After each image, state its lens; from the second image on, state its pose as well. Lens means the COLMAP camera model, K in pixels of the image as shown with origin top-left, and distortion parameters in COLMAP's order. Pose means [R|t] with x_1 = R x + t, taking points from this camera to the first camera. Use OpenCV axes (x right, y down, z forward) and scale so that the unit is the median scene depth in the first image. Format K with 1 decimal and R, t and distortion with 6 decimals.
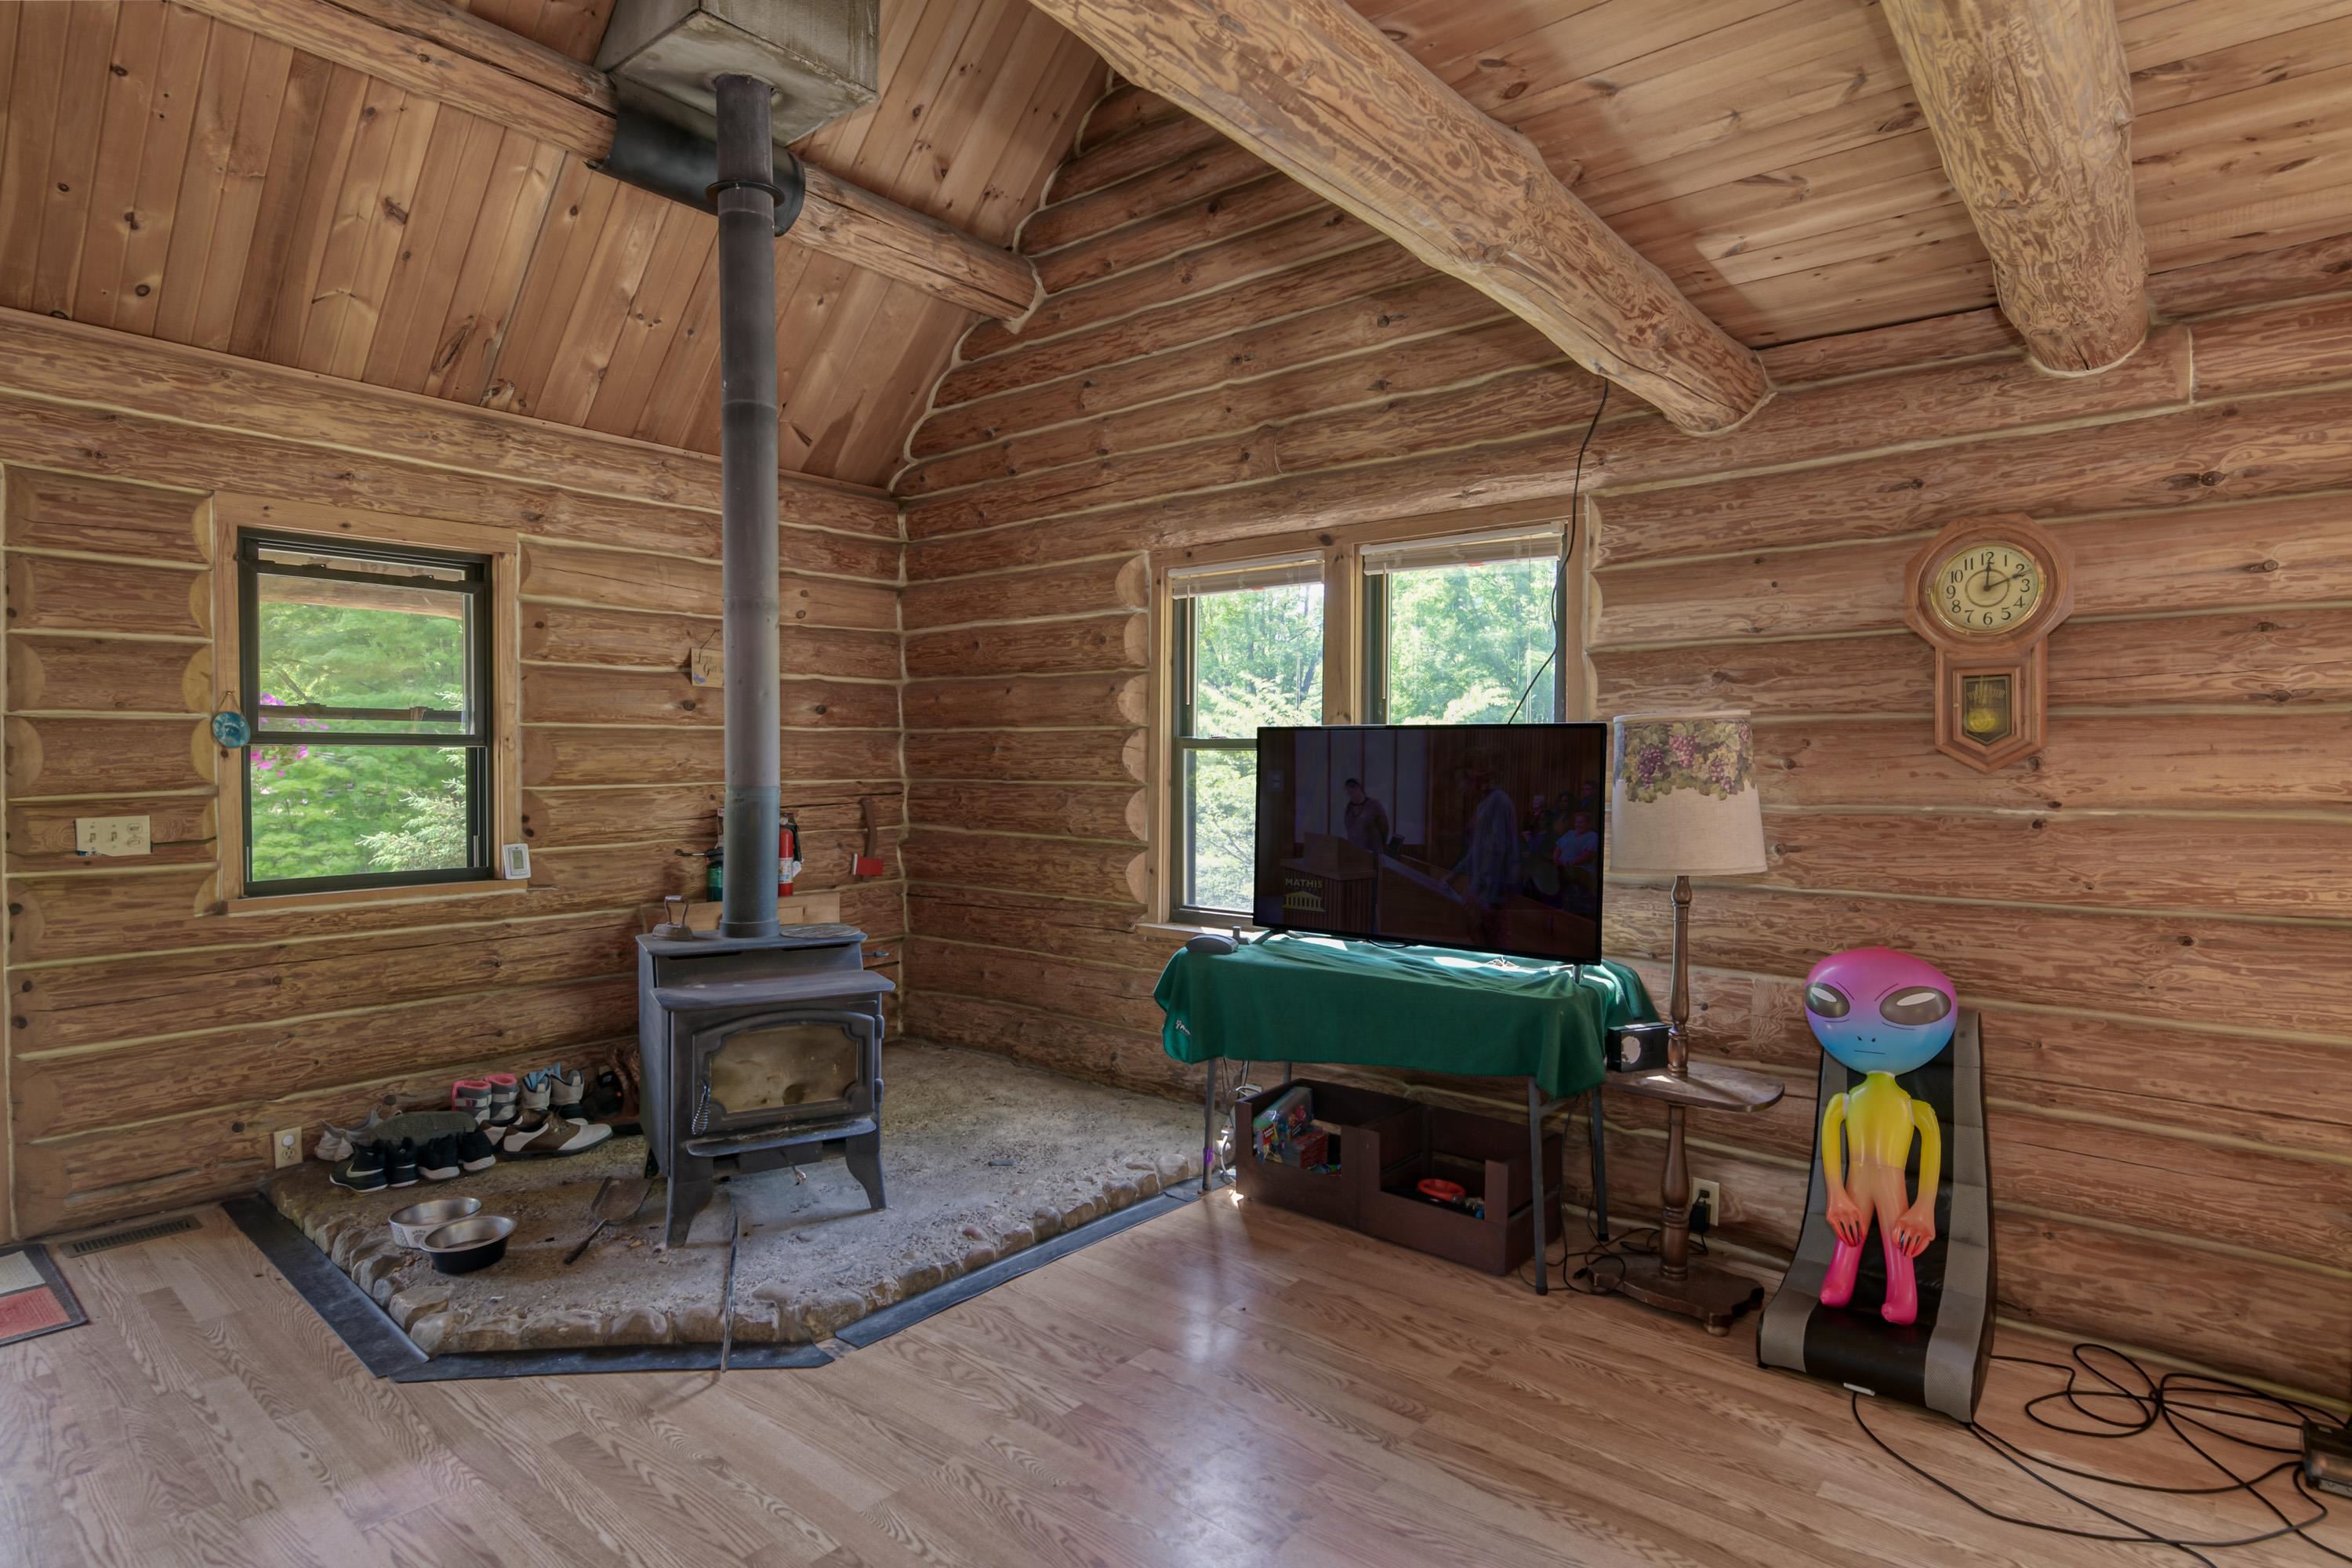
lens RADIAL K [[1224.3, 0, 1174.6], [0, 1224.3, 774.1], [0, 0, 1]] dist [0.006871, -0.008566]
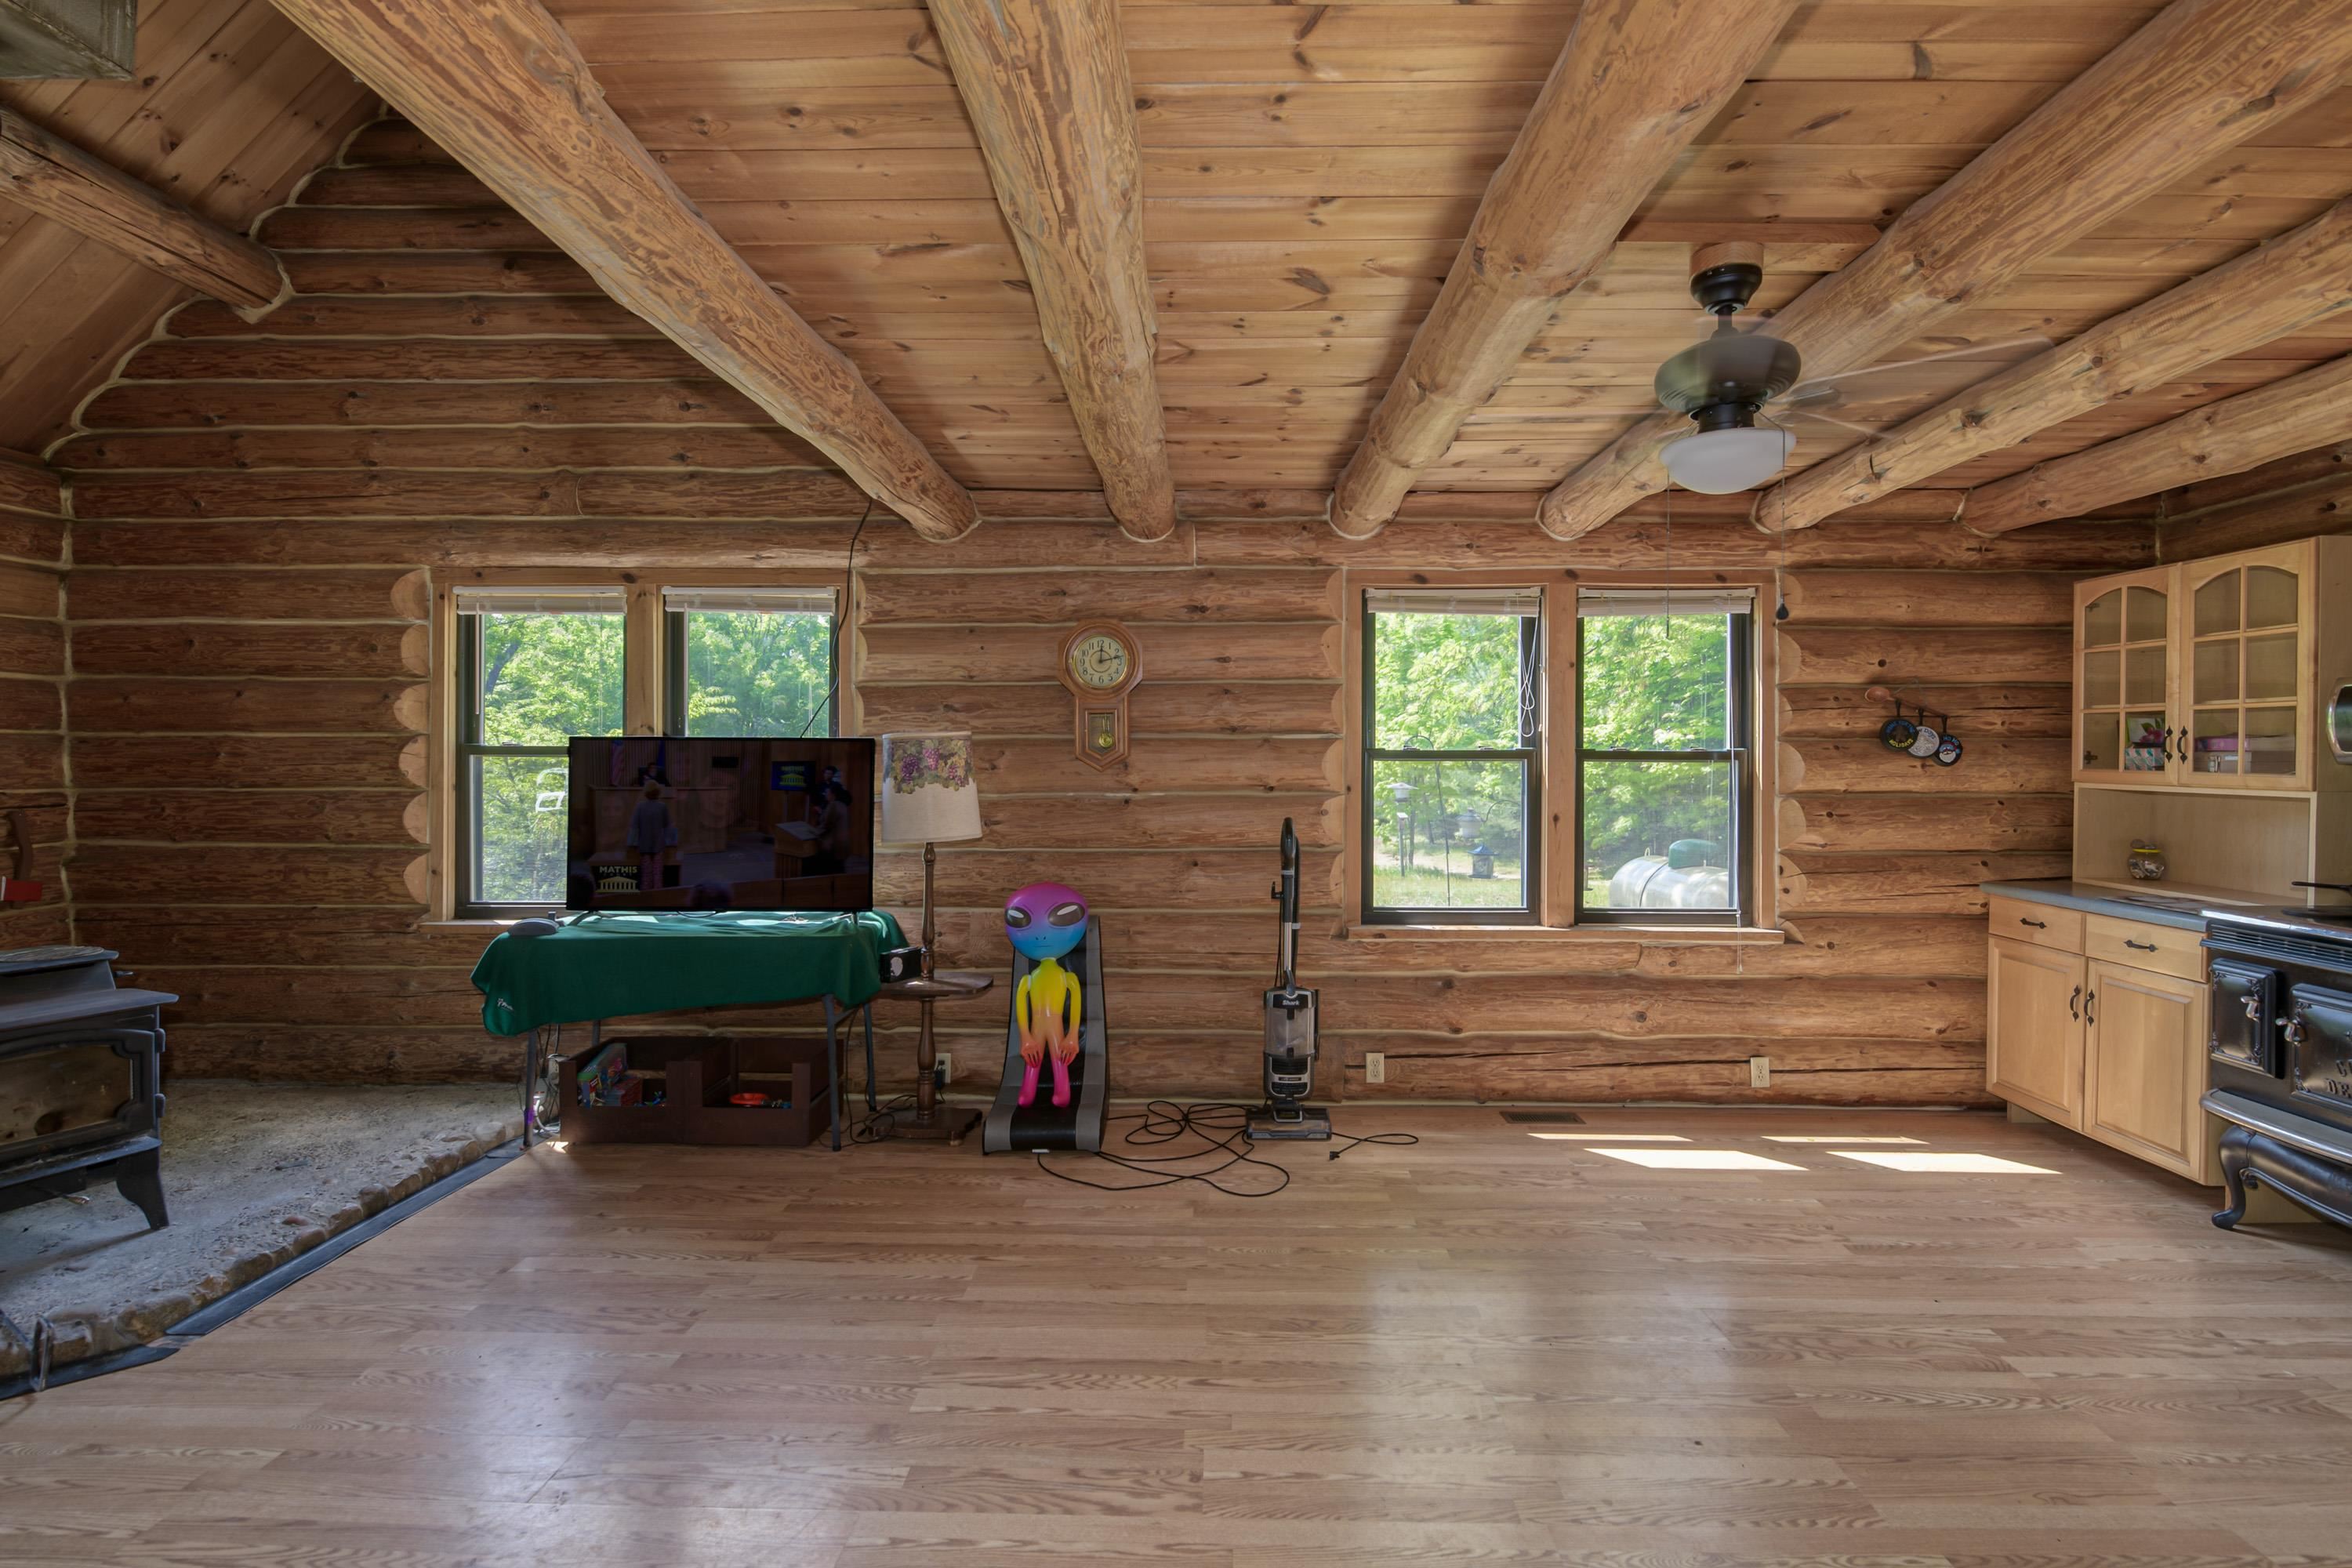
lens RADIAL K [[1106.0, 0, 1225.6], [0, 1106.0, 764.5], [0, 0, 1]] dist [-0.012733, -0.005027]
pose [[0.760747, -0.003869, 0.649037, -0.163650], [0.010758, 0.999920, -0.006648, 0.001246], [-0.648959, 0.012040, 0.760728, -0.224233]]
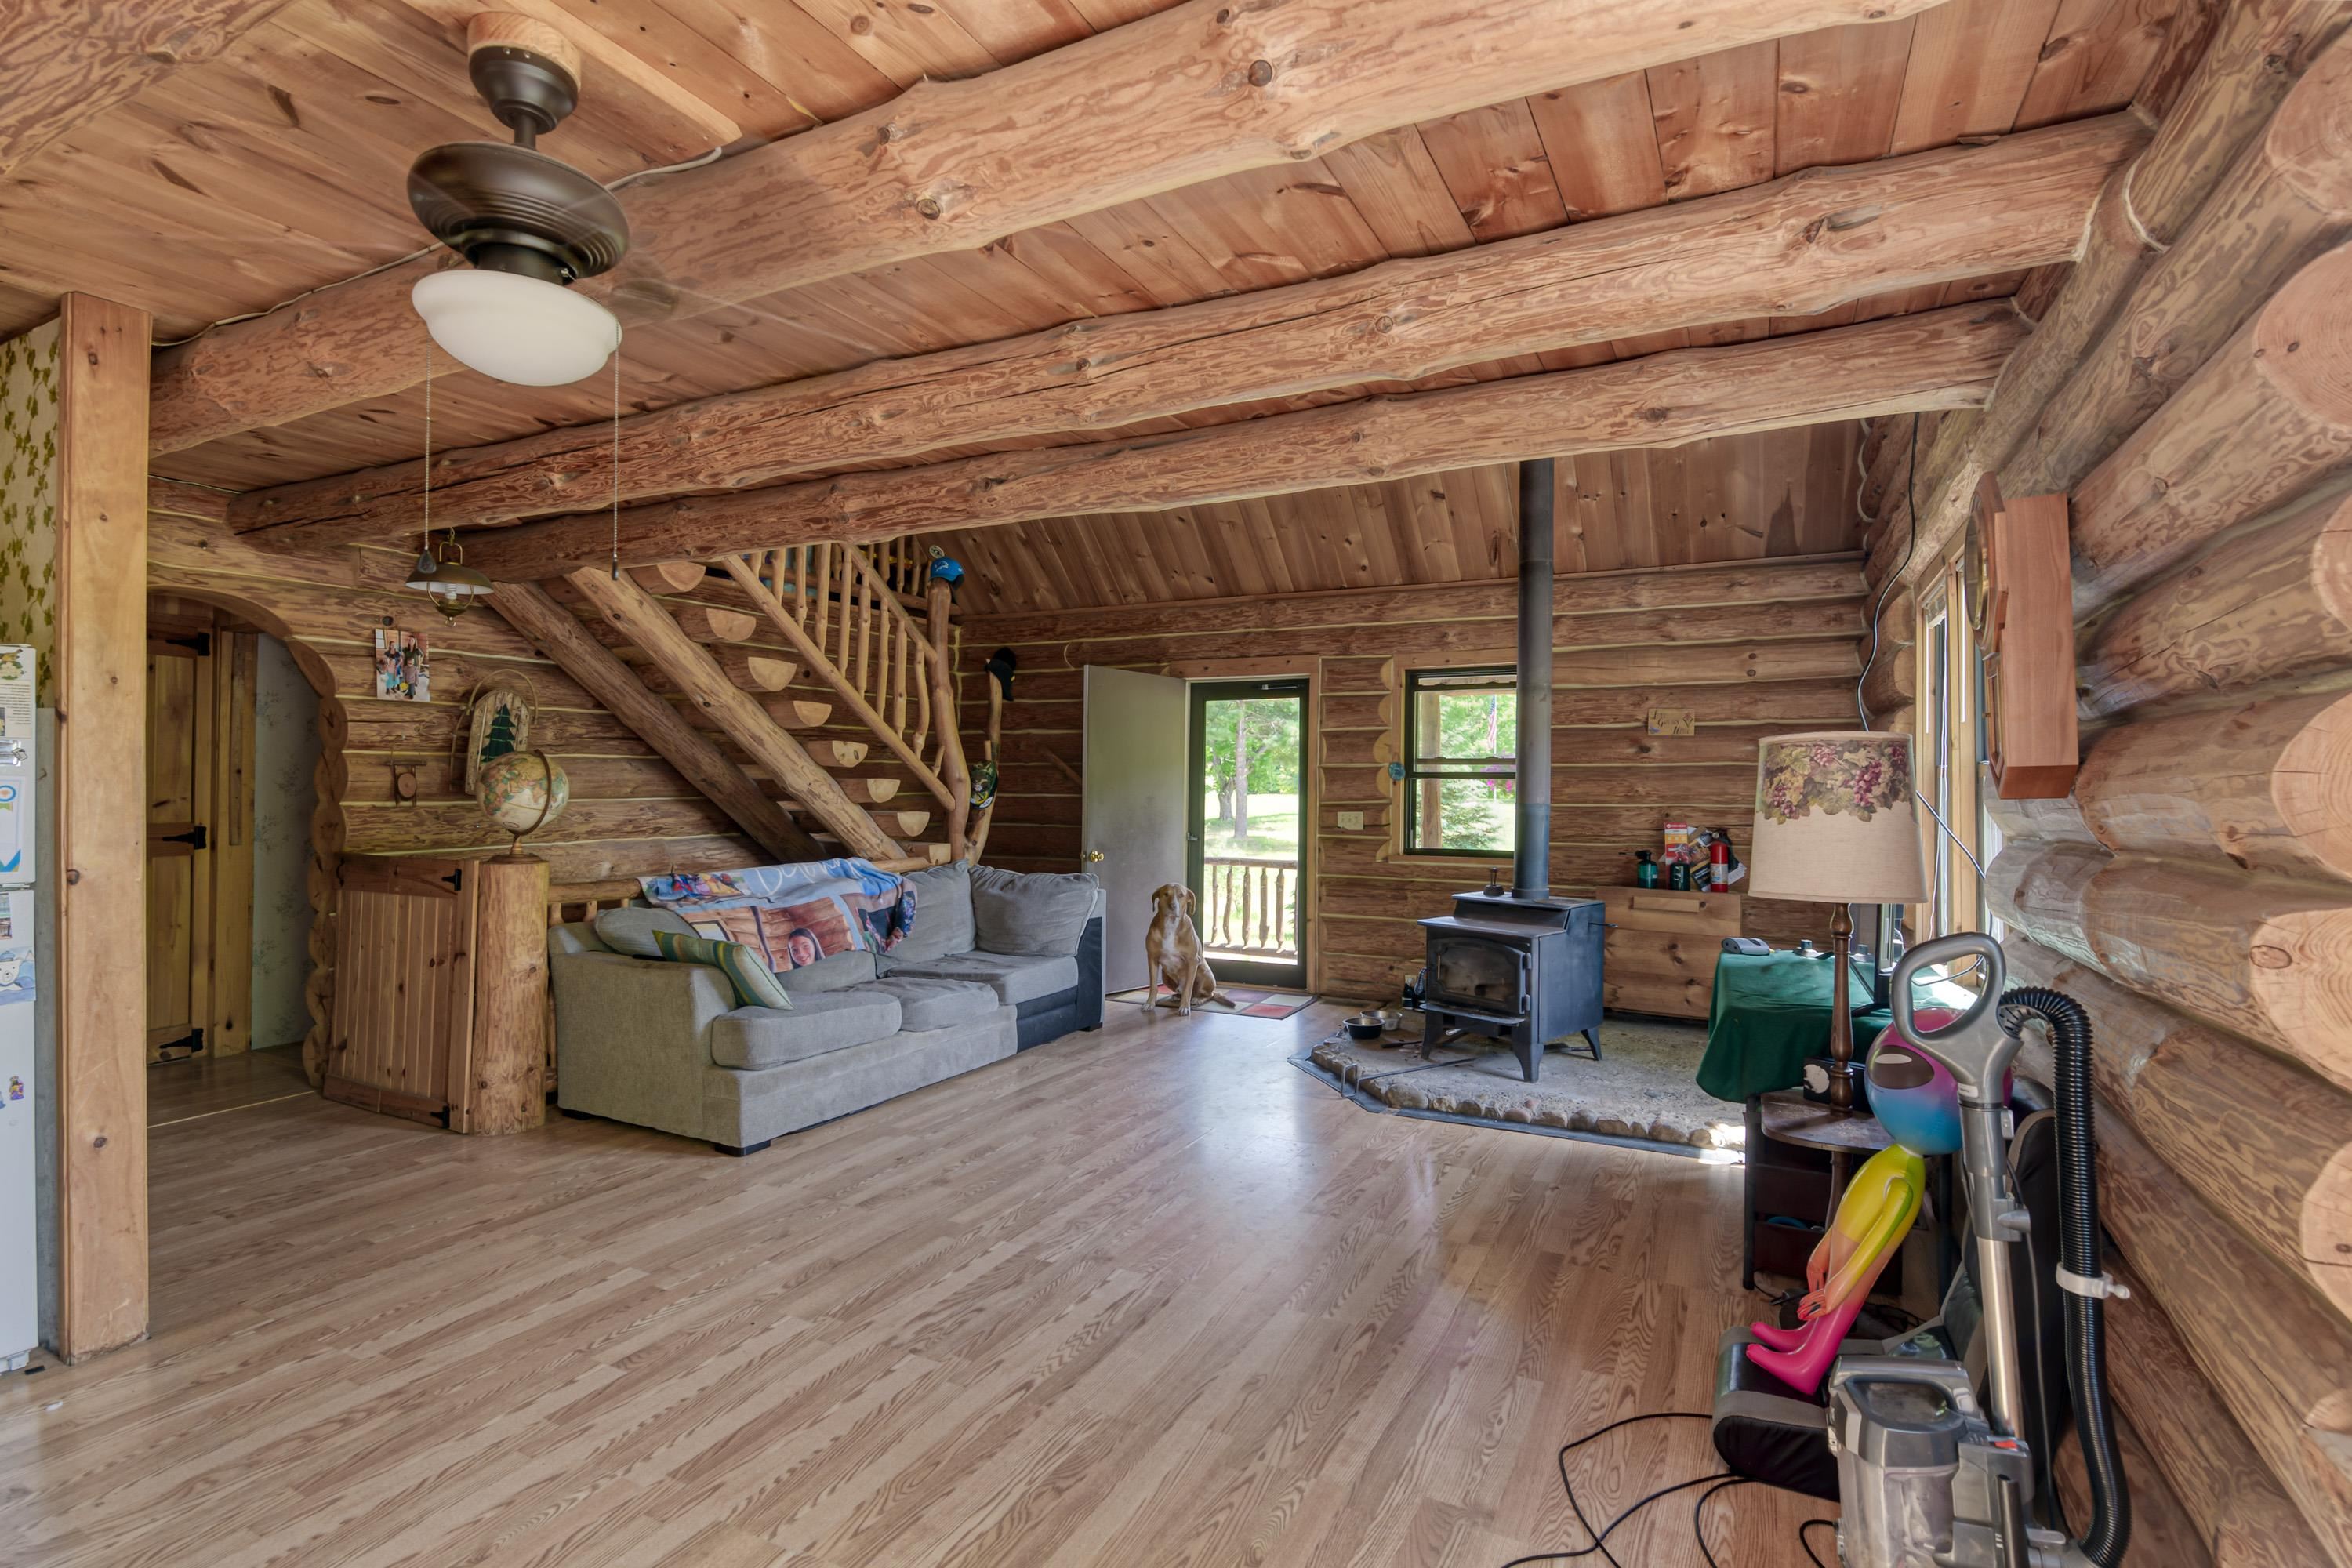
lens RADIAL K [[1106.0, 0, 1174.2], [0, 1106.0, 771.0], [0, 0, 1]] dist [-0.012733, -0.005027]
pose [[0.218485, -0.012959, -0.975754, 1.060577], [-0.018444, 0.999678, -0.017406, 0.002162], [0.975666, 0.021800, 0.218175, 0.278570]]
